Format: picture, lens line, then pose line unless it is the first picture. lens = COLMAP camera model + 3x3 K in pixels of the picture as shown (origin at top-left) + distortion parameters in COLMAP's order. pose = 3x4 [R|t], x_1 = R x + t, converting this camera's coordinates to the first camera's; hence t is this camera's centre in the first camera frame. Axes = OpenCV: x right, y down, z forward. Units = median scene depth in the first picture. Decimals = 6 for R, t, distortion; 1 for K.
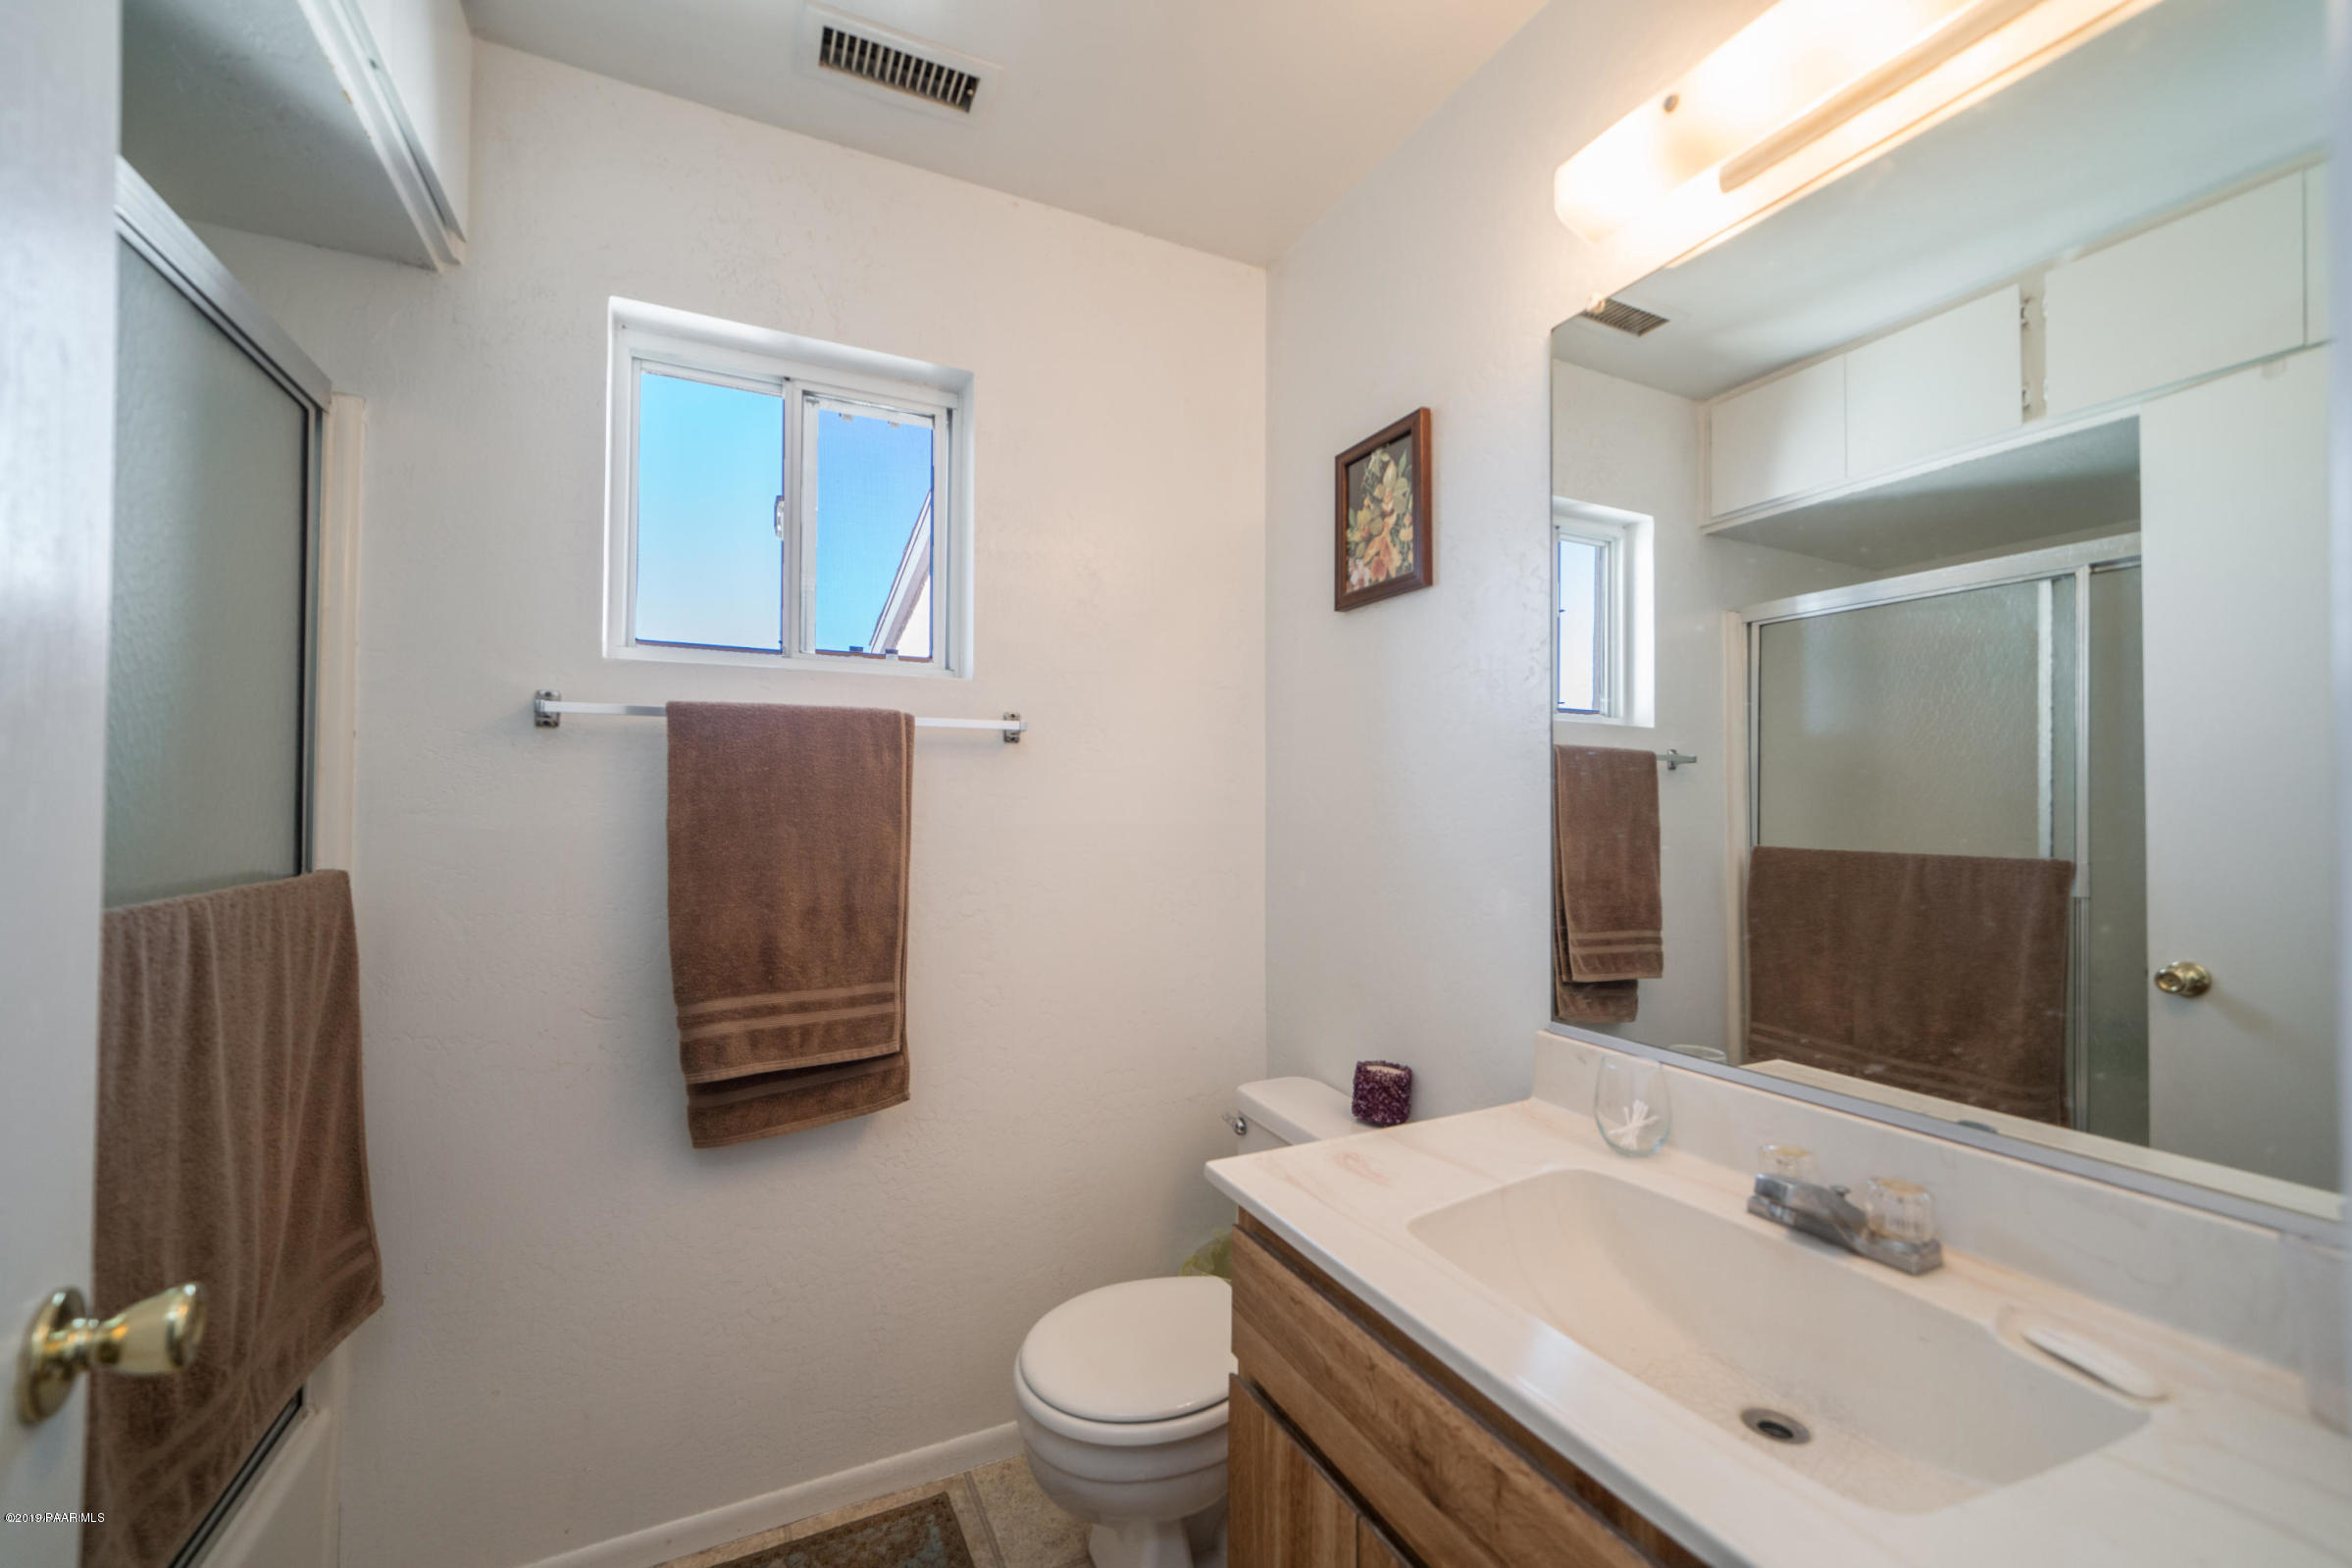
lens RADIAL K [[943.2, 0, 1176.0], [0, 943.2, 784.0], [0, 0, 1]] dist [0.001250, 0.000282]
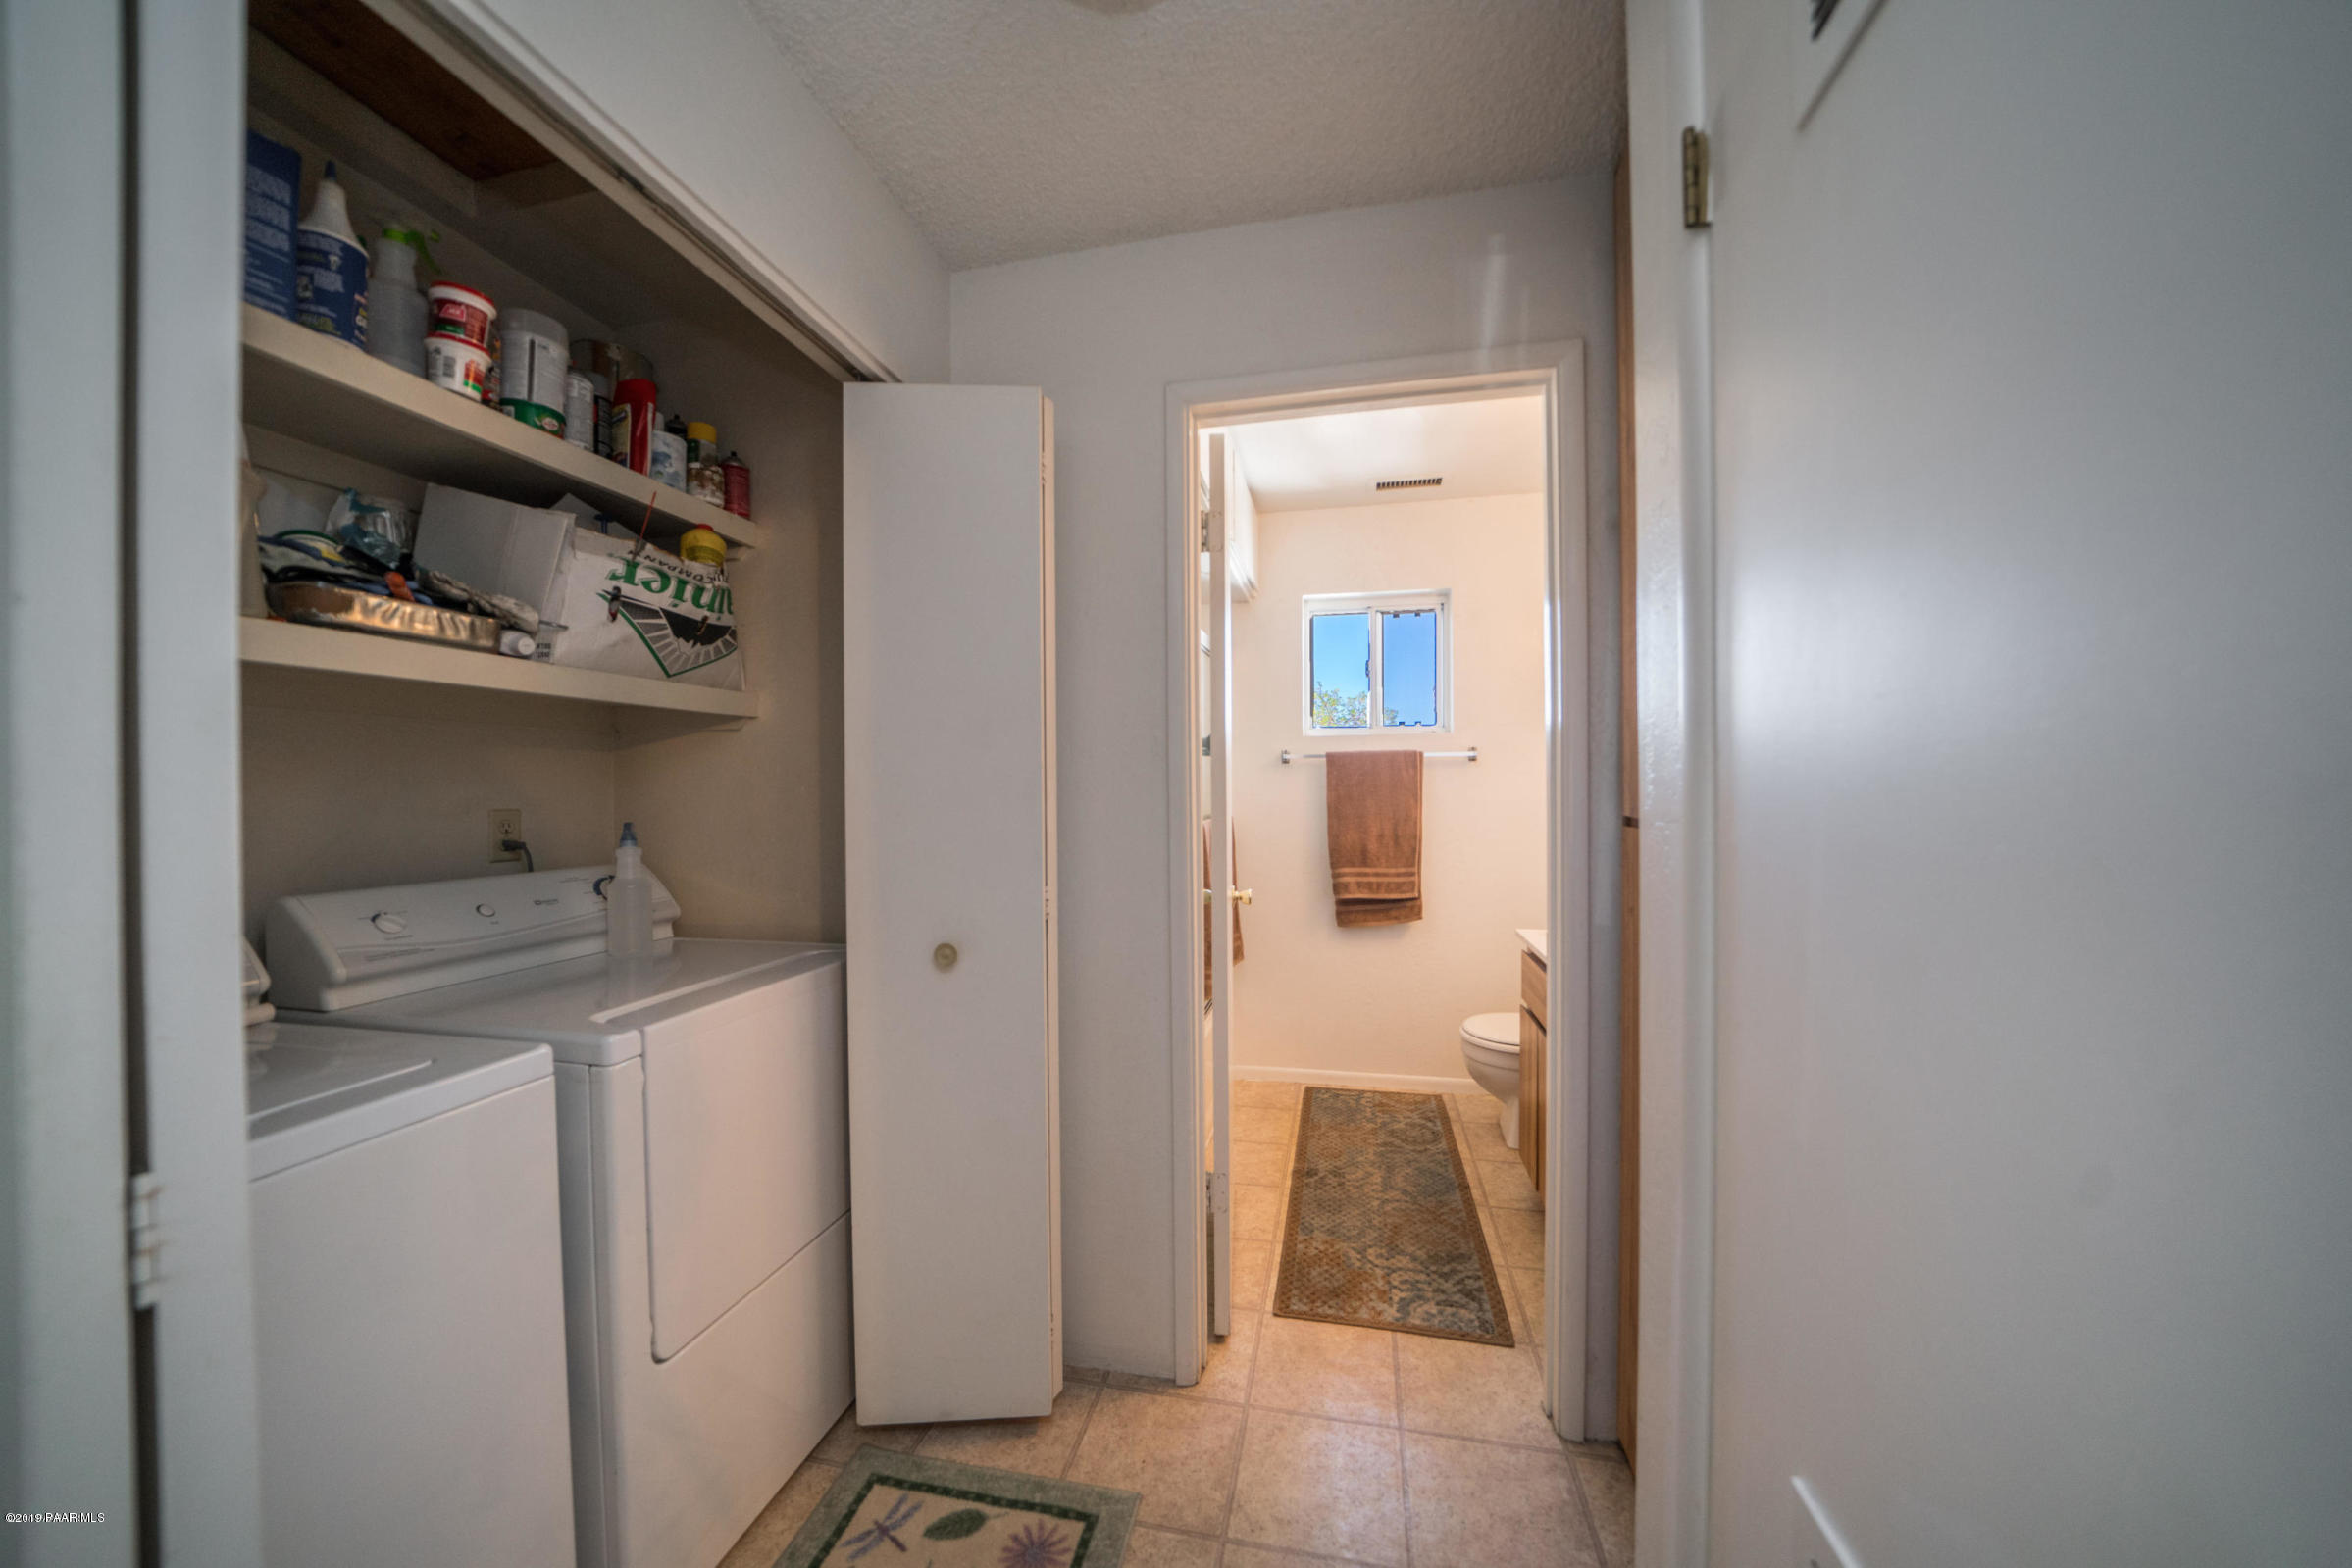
lens RADIAL K [[812.0, 0, 1166.6], [0, 812.0, 790.2], [0, 0, 1]] dist [-0.018972, -0.000095]
pose [[0.791555, -0.004636, -0.611081, 0.444697], [0.018142, 0.999709, 0.015915, -0.024781], [0.610829, -0.023684, 0.791408, -0.966361]]
